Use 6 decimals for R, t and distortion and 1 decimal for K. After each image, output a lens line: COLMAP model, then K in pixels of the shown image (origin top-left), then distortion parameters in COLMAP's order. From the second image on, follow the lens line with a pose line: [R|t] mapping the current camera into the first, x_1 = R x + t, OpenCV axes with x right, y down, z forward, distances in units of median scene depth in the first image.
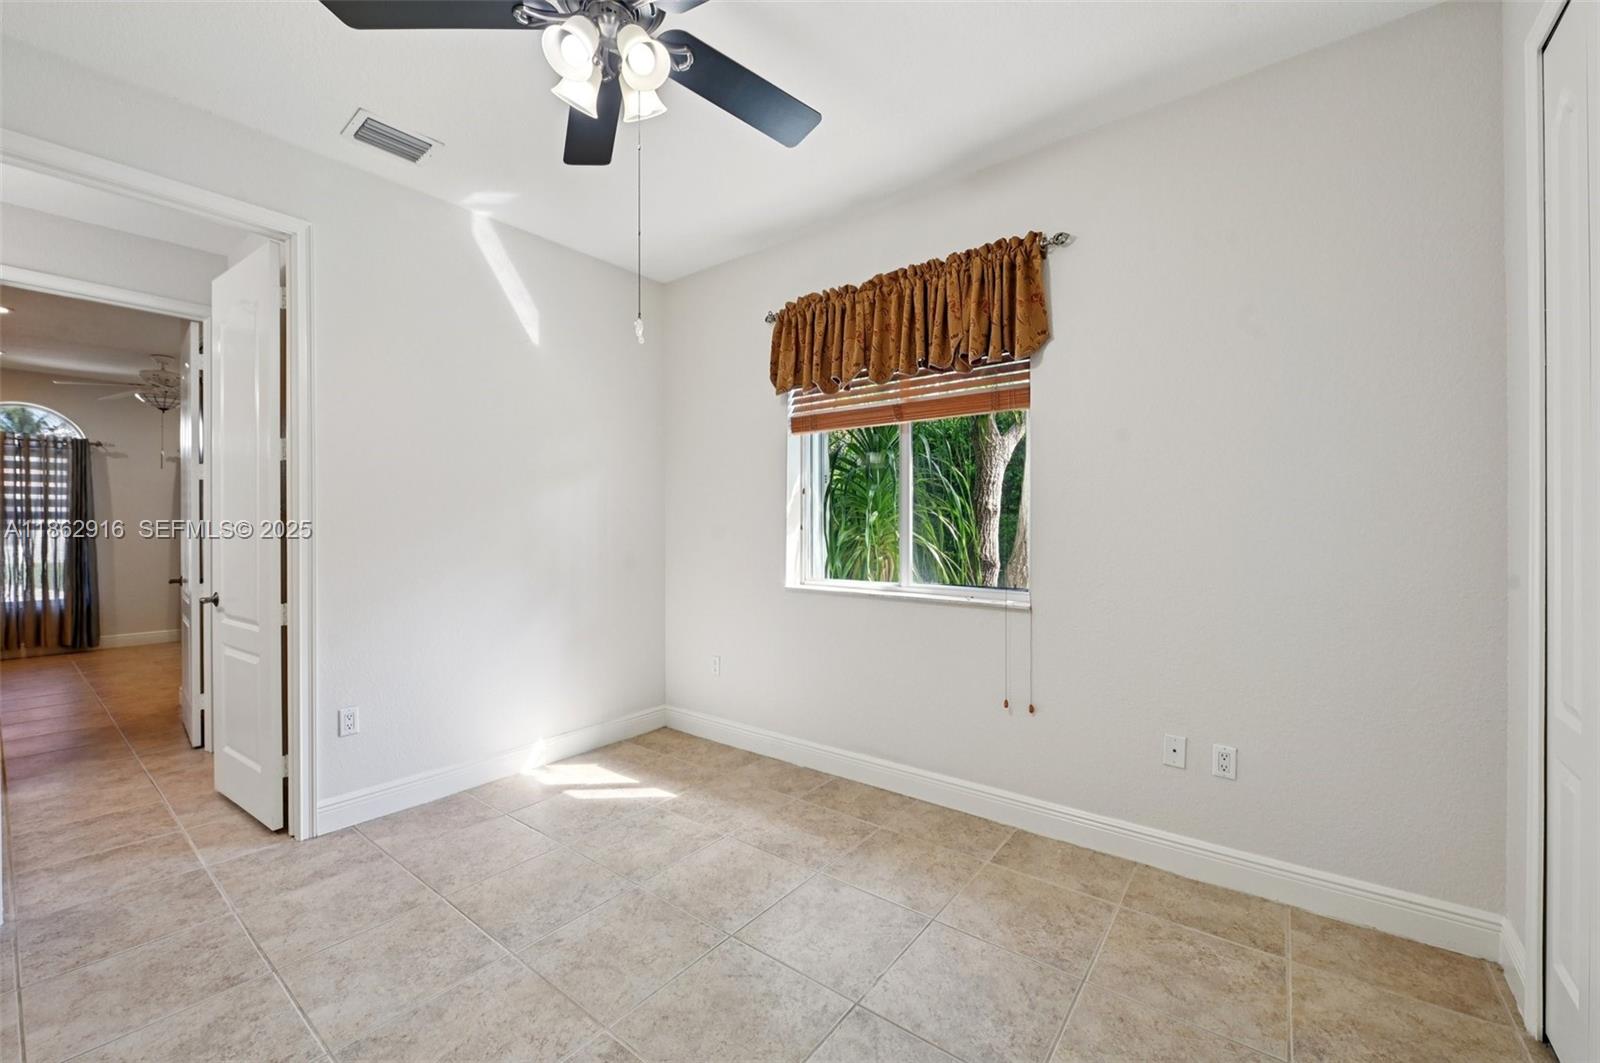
lens RADIAL K [[637.2, 0, 803.1], [0, 637.2, 526.7], [0, 0, 1]] dist [-0.008298, 0.000487]
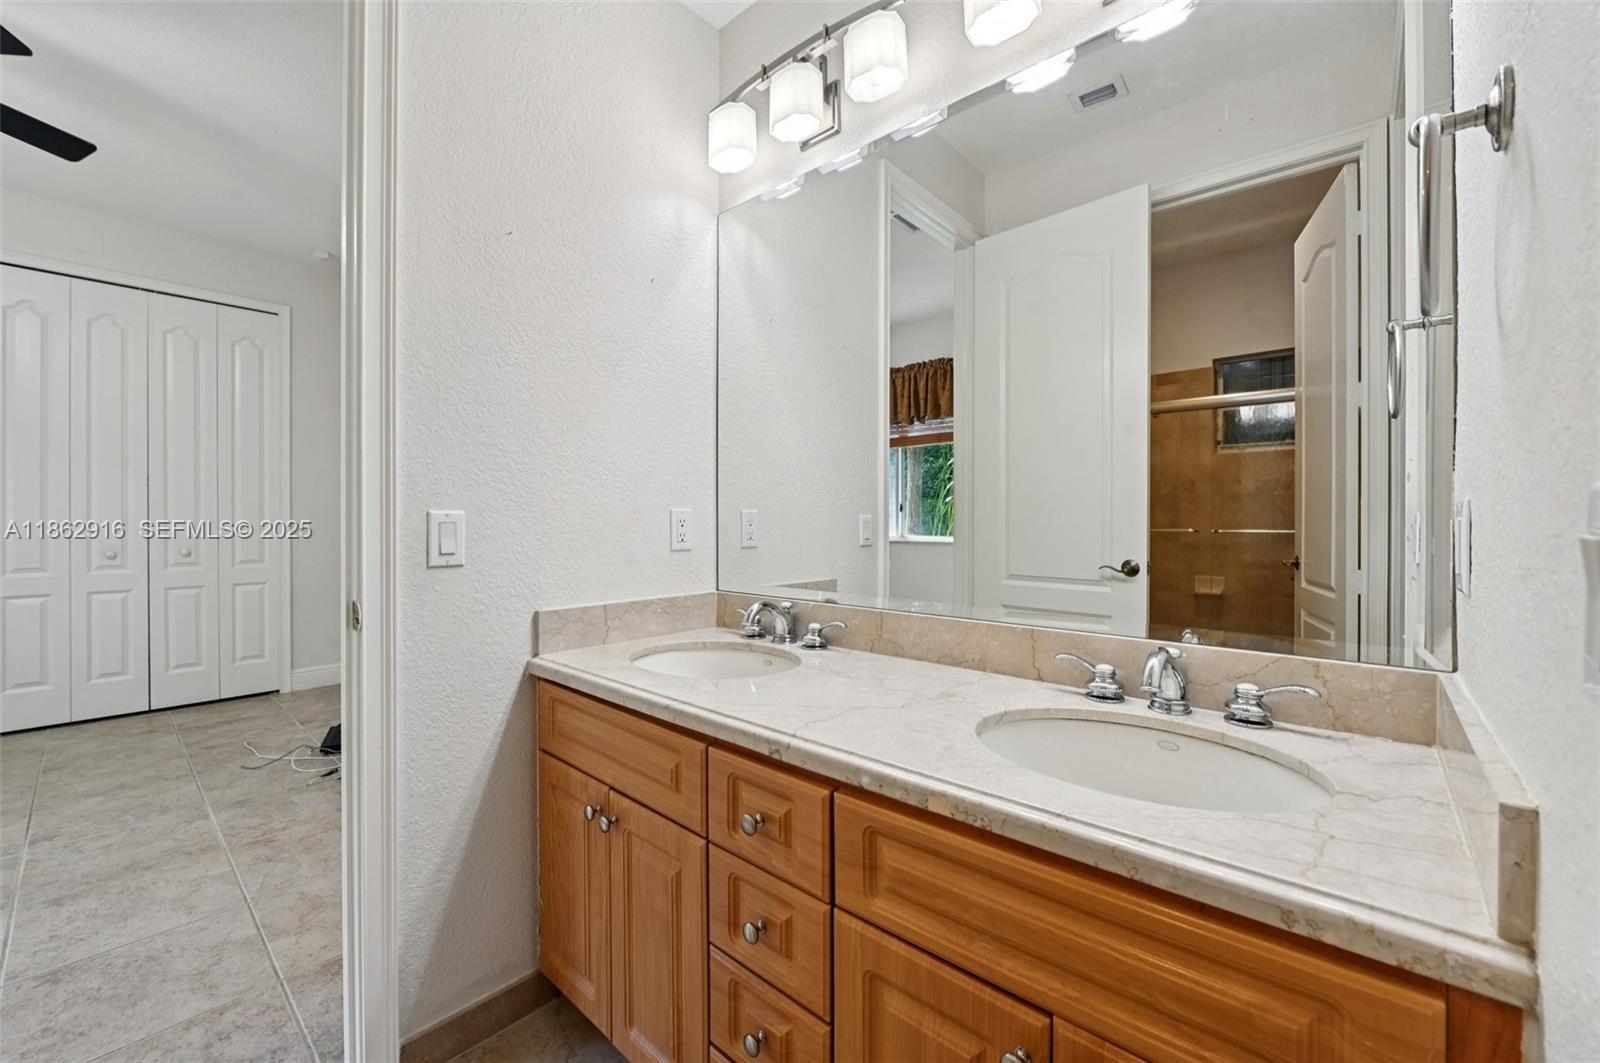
lens RADIAL K [[637.2, 0, 801.5], [0, 637.2, 515.7], [0, 0, 1]] dist [-0.008298, 0.000487]
pose [[-0.997843, 0.000296, 0.065637, -1.342124], [0.000226, 0.999999, -0.001067, 0.055288], [-0.065638, -0.001050, -0.997843, 1.209304]]
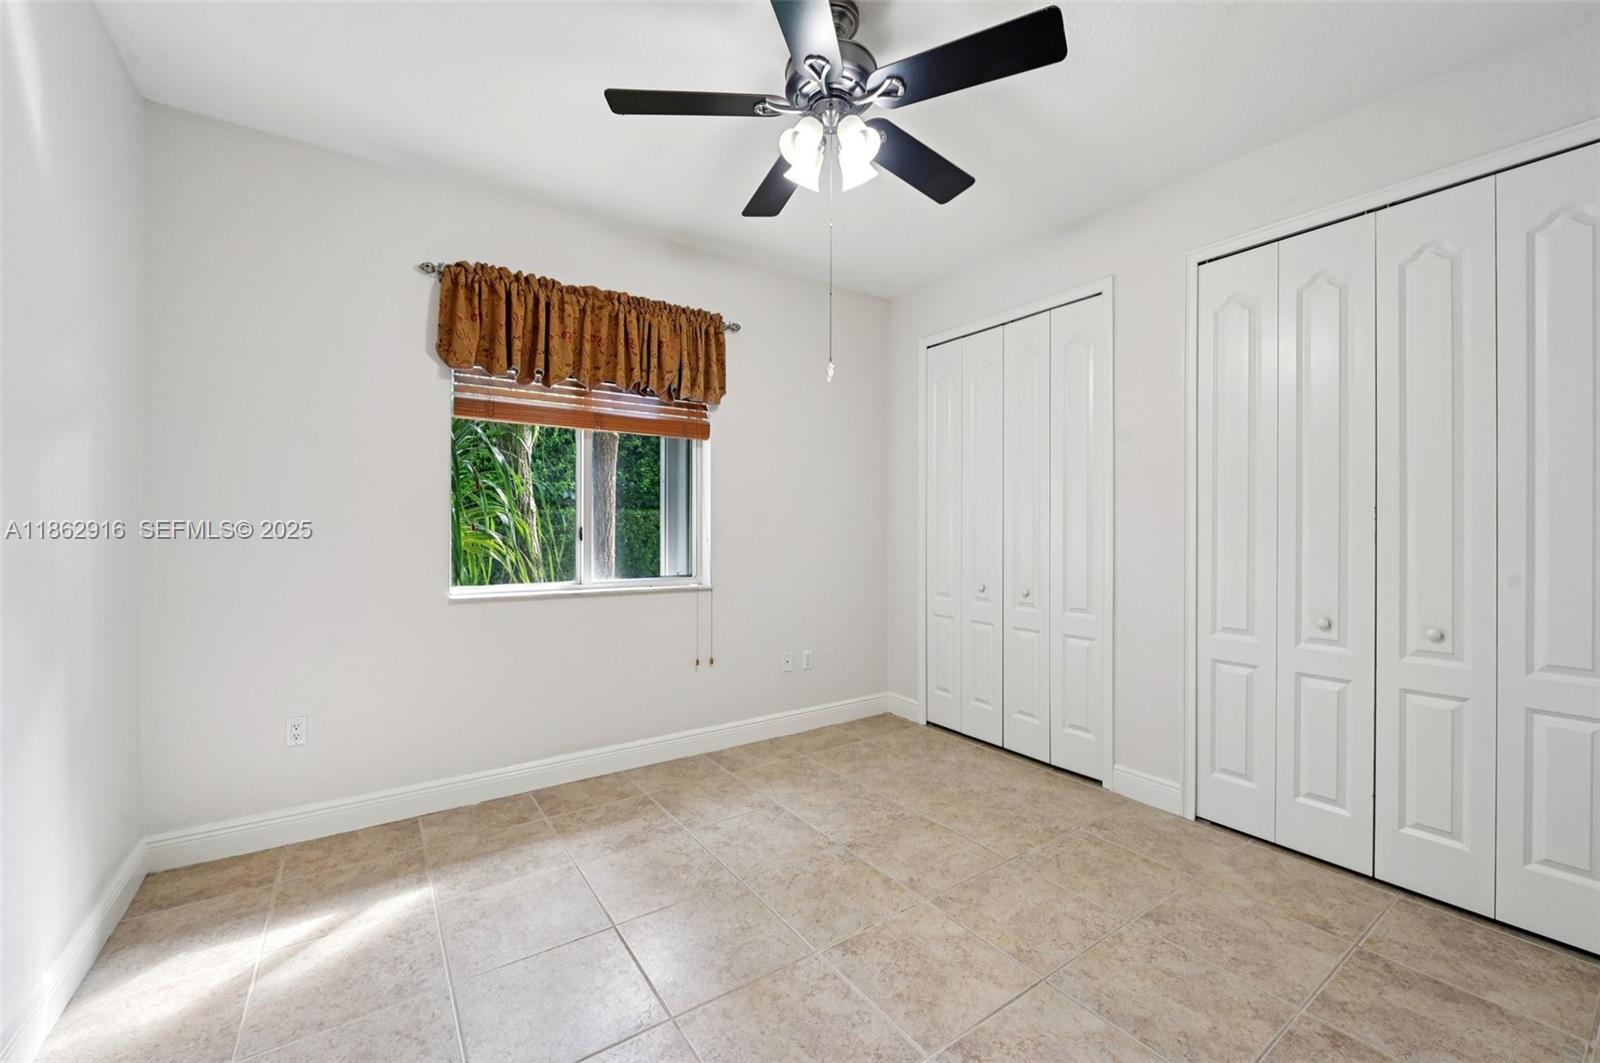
lens RADIAL K [[637.2, 0, 798.1], [0, 637.2, 527.5], [0, 0, 1]] dist [-0.008298, 0.000487]
pose [[0.302155, 0.001728, 0.953257, -0.890429], [-0.002118, 0.999997, -0.001141, 0.001156], [-0.953257, -0.001674, 0.302158, 0.413785]]
